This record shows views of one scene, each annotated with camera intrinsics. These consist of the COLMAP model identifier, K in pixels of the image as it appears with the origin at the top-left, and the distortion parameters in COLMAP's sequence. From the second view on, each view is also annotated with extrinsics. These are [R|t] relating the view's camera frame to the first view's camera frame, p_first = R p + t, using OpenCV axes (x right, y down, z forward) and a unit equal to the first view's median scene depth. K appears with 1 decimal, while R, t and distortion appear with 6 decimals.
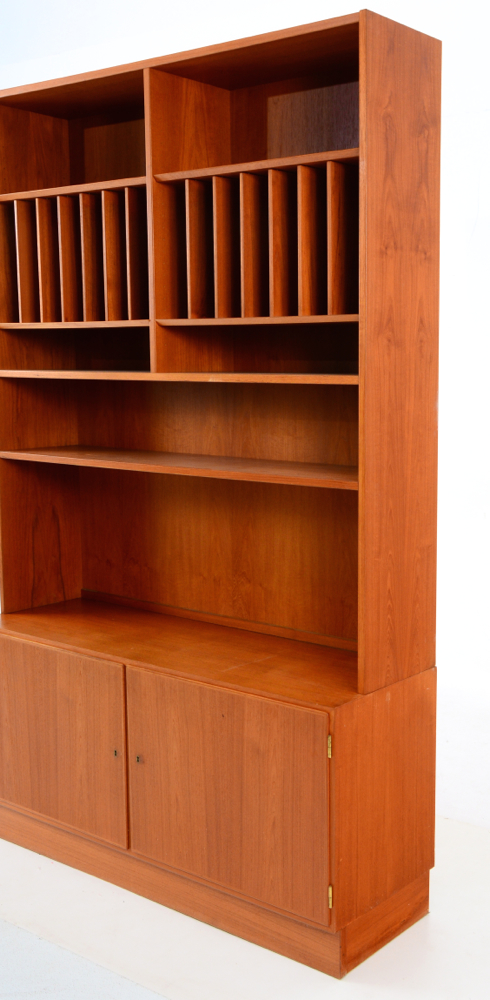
lens RADIAL K [[1117.0, 0, 351.5], [0, 1117.0, 502.2], [0, 0, 1]] dist [0.009882, 0.028842]
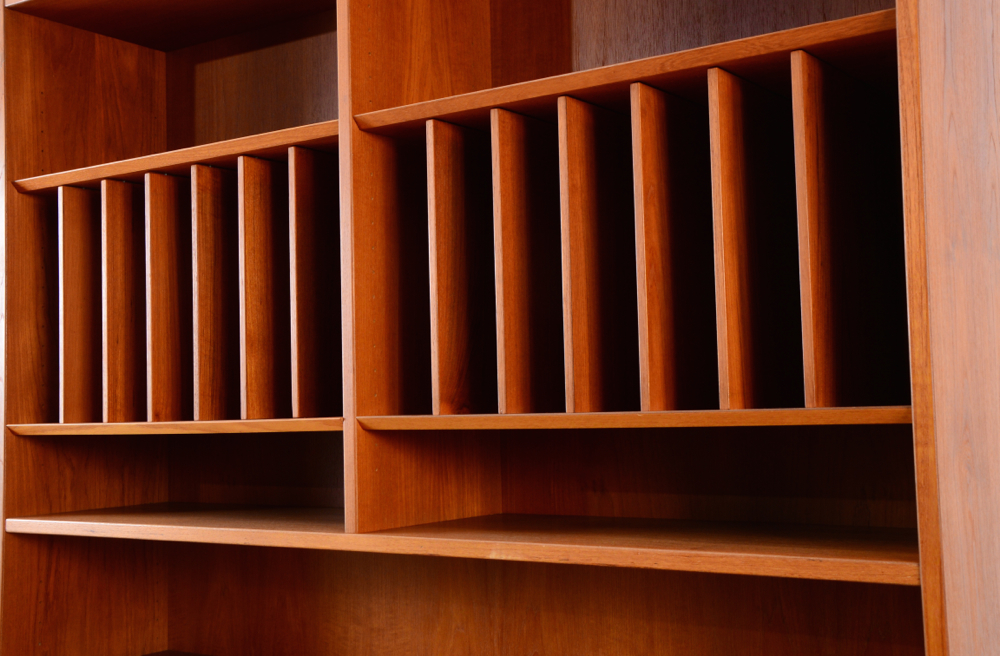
lens RADIAL K [[1283.5, 0, 501.3], [0, 1283.5, 315.0], [0, 0, 1]] dist [0.016540, 0.327754]
pose [[0.999243, -0.023433, 0.031050, -0.123895], [0.029194, 0.979258, -0.200501, -0.091432], [-0.025708, 0.201255, 0.979201, 0.446813]]
